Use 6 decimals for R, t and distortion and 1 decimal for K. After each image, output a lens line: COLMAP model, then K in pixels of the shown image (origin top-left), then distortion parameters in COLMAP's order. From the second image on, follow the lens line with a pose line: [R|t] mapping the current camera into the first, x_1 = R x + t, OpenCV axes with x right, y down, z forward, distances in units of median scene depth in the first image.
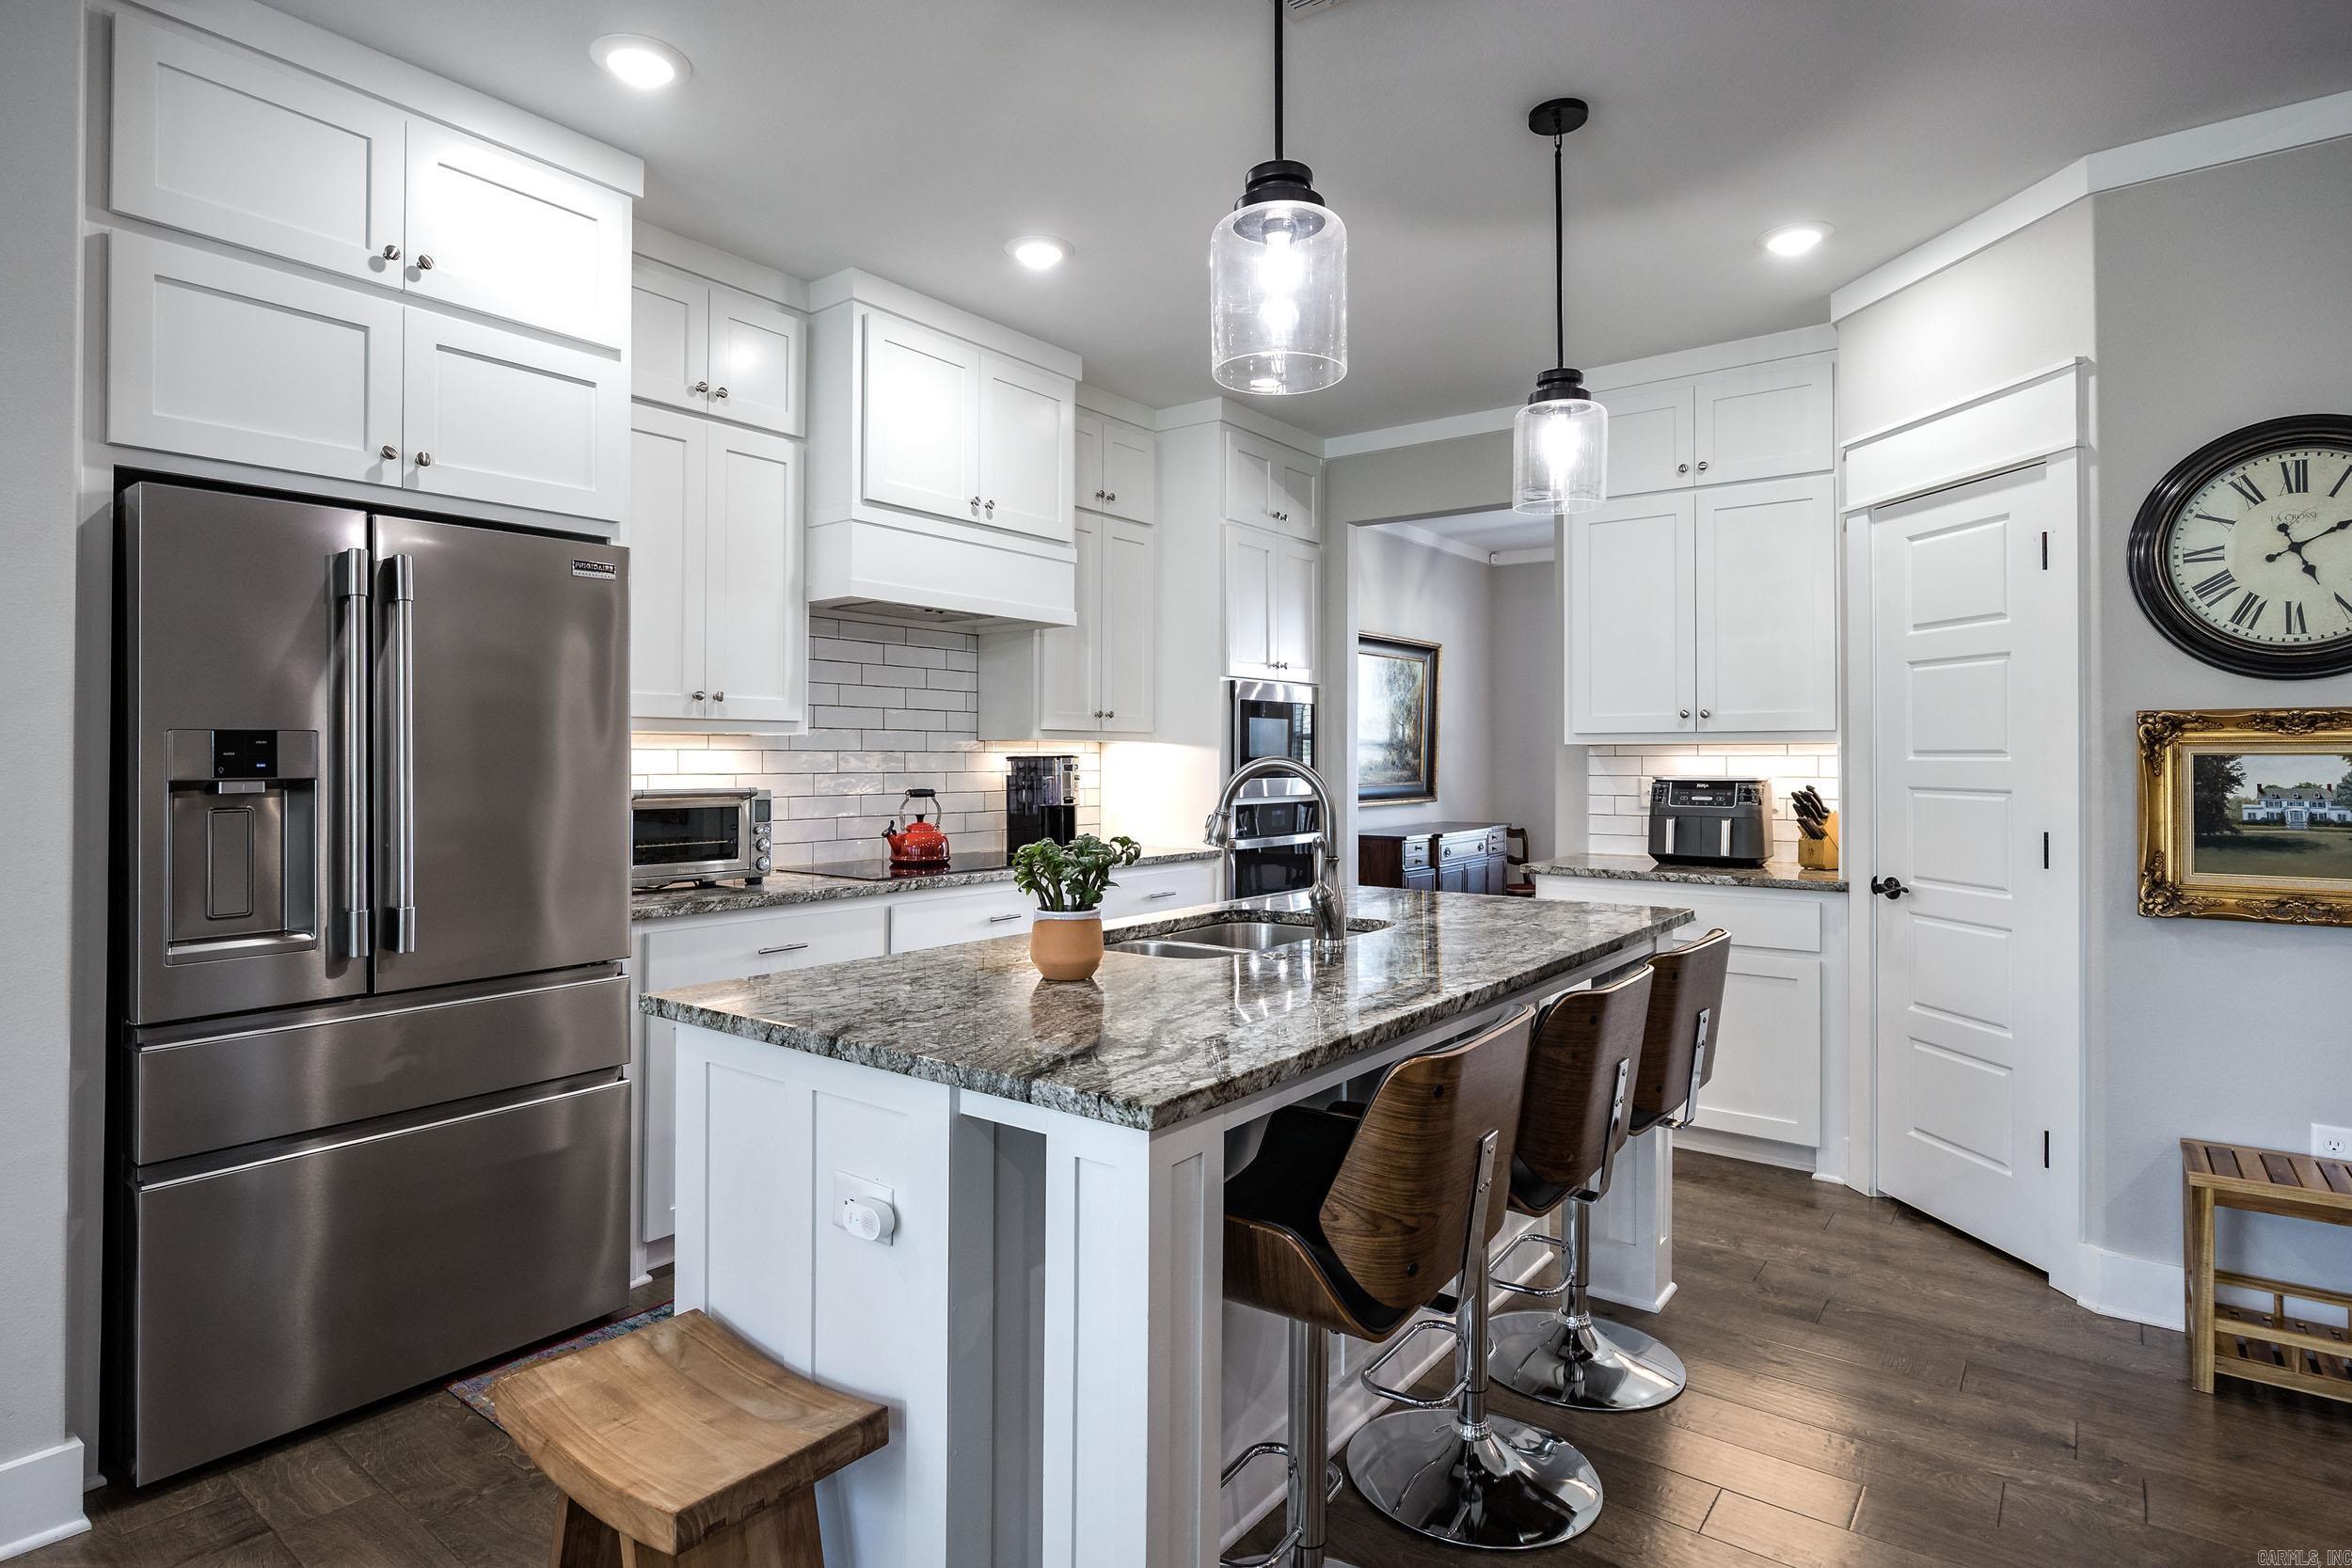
lens RADIAL K [[1212.1, 0, 1138.2], [0, 1212.1, 743.2], [0, 0, 1]] dist [-0.010885, 0.001321]
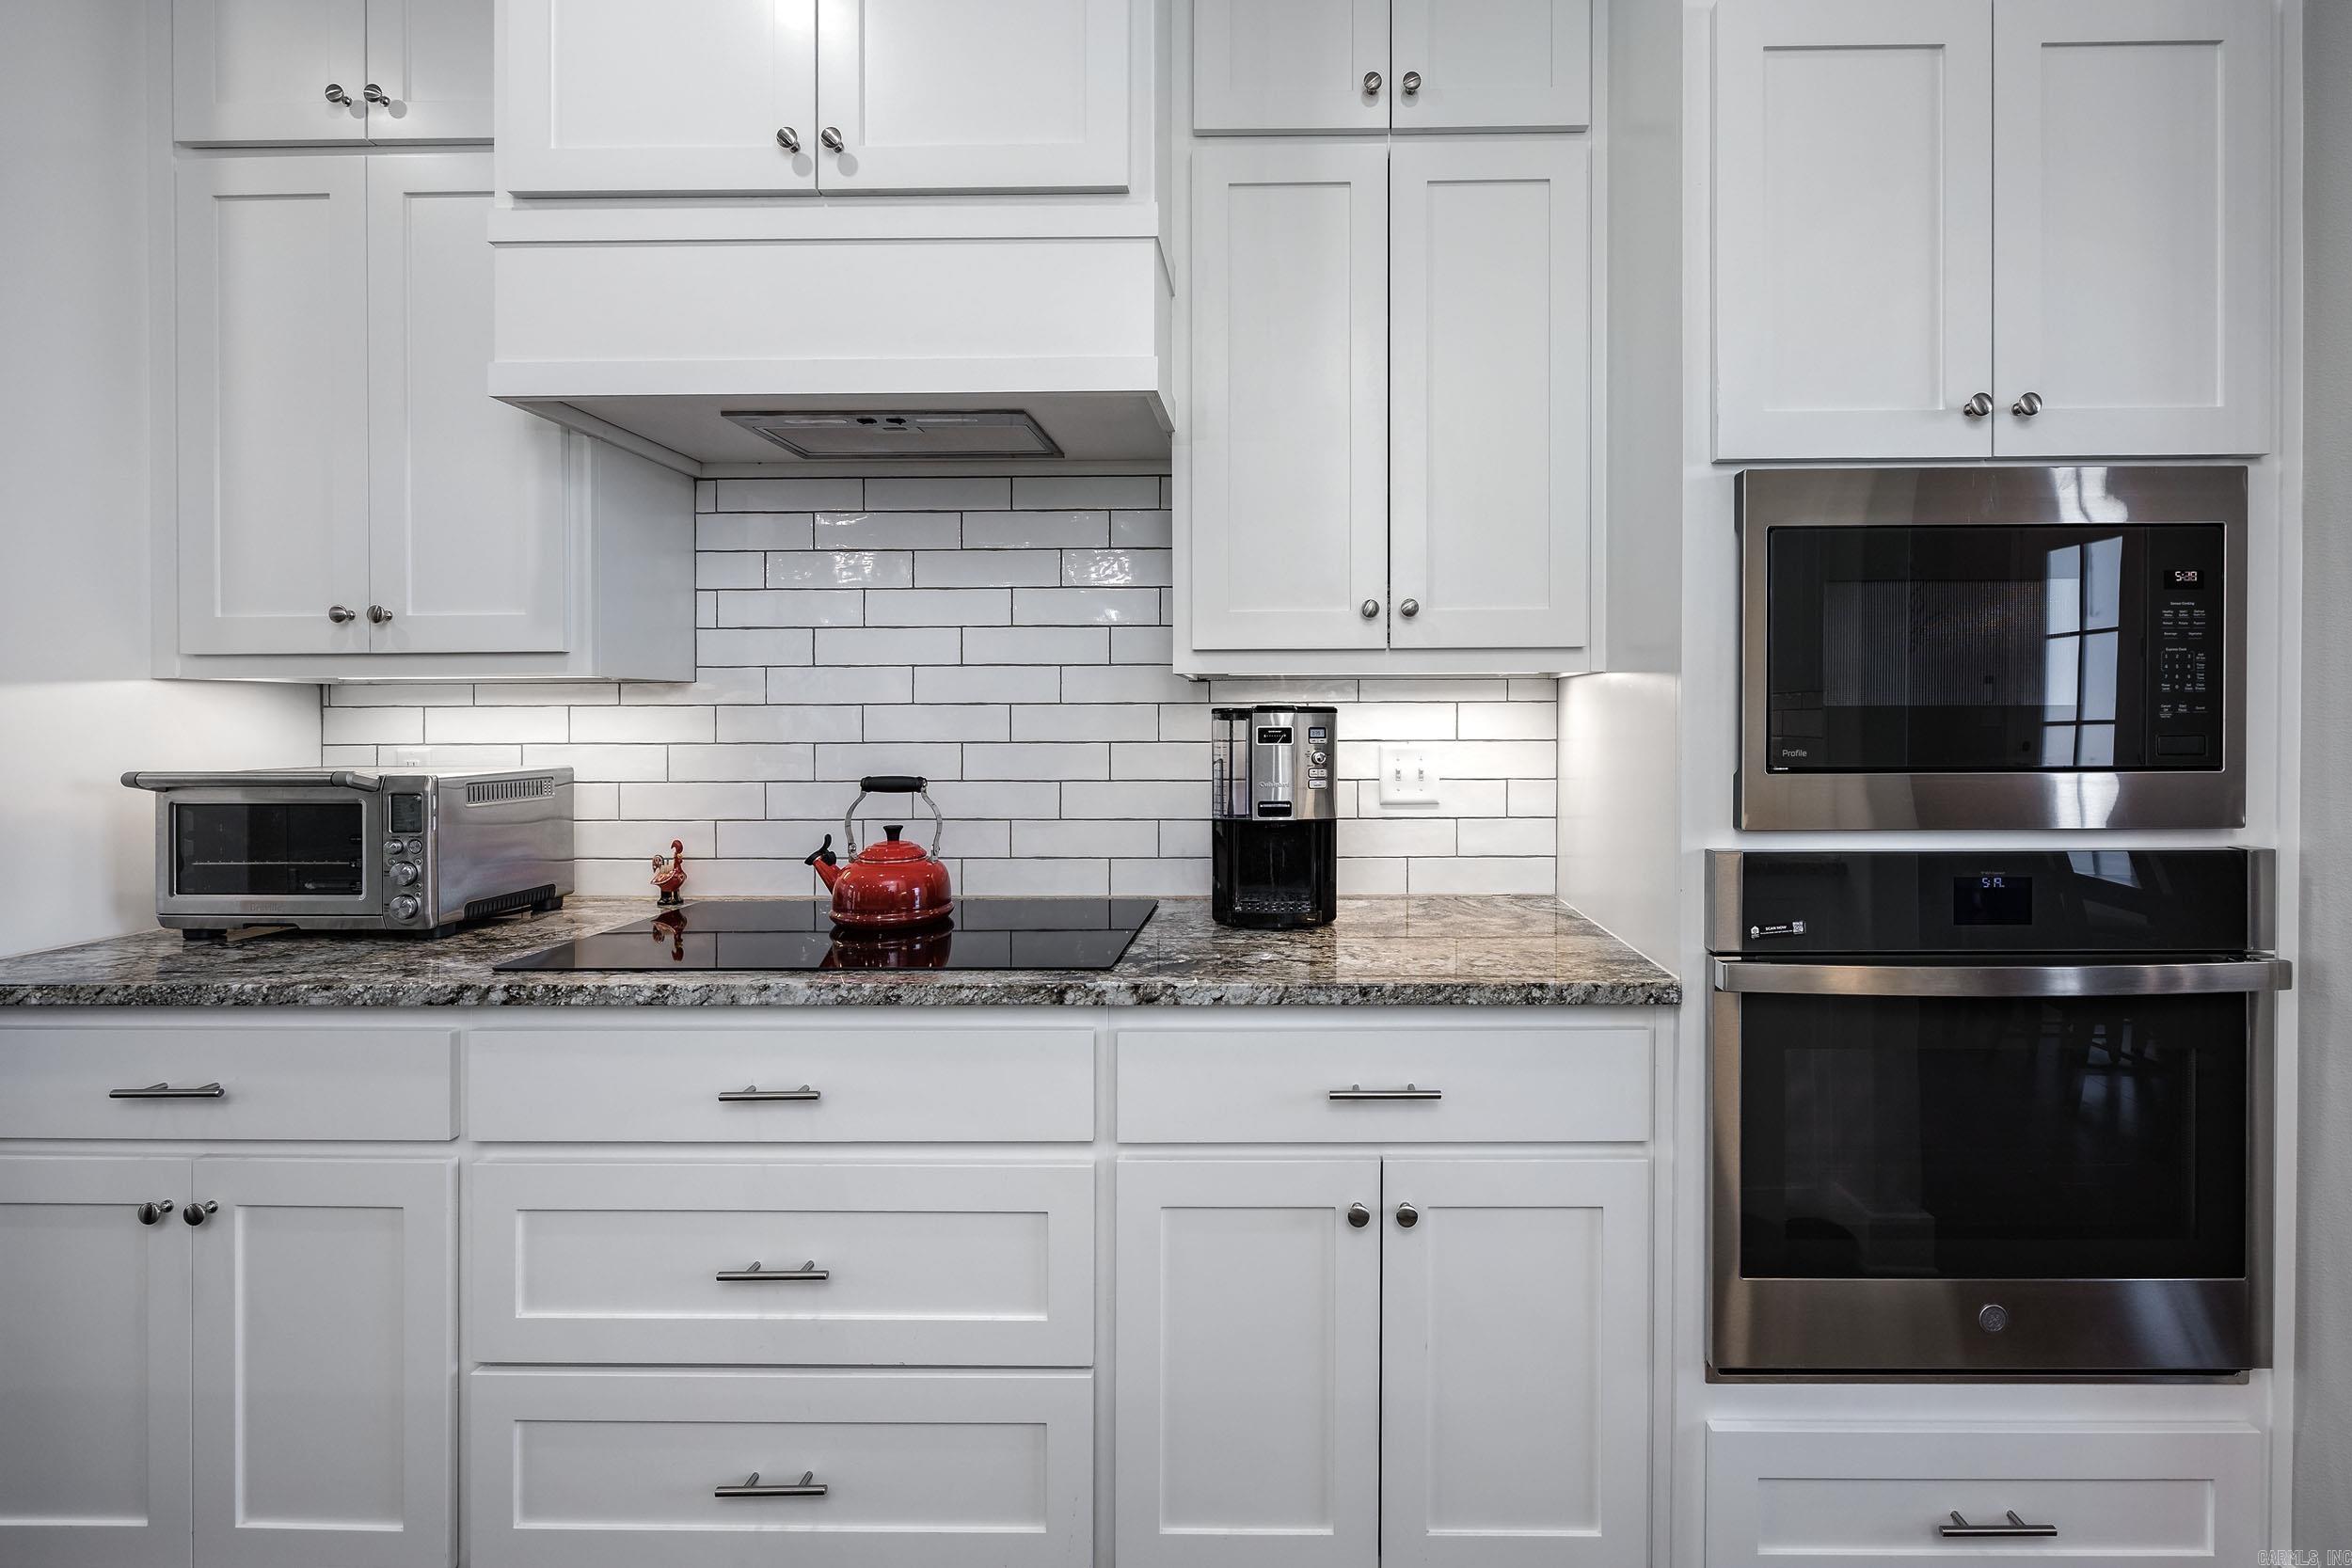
lens RADIAL K [[944.6, 0, 1301.8], [0, 944.6, 751.9], [0, 0, 1]] dist [-0.006289, 0.000419]
pose [[0.614611, 0.024572, -0.788448, 0.305085], [0.014251, 0.999006, 0.042243, 0.015412], [0.788702, -0.037199, 0.613649, 1.099686]]
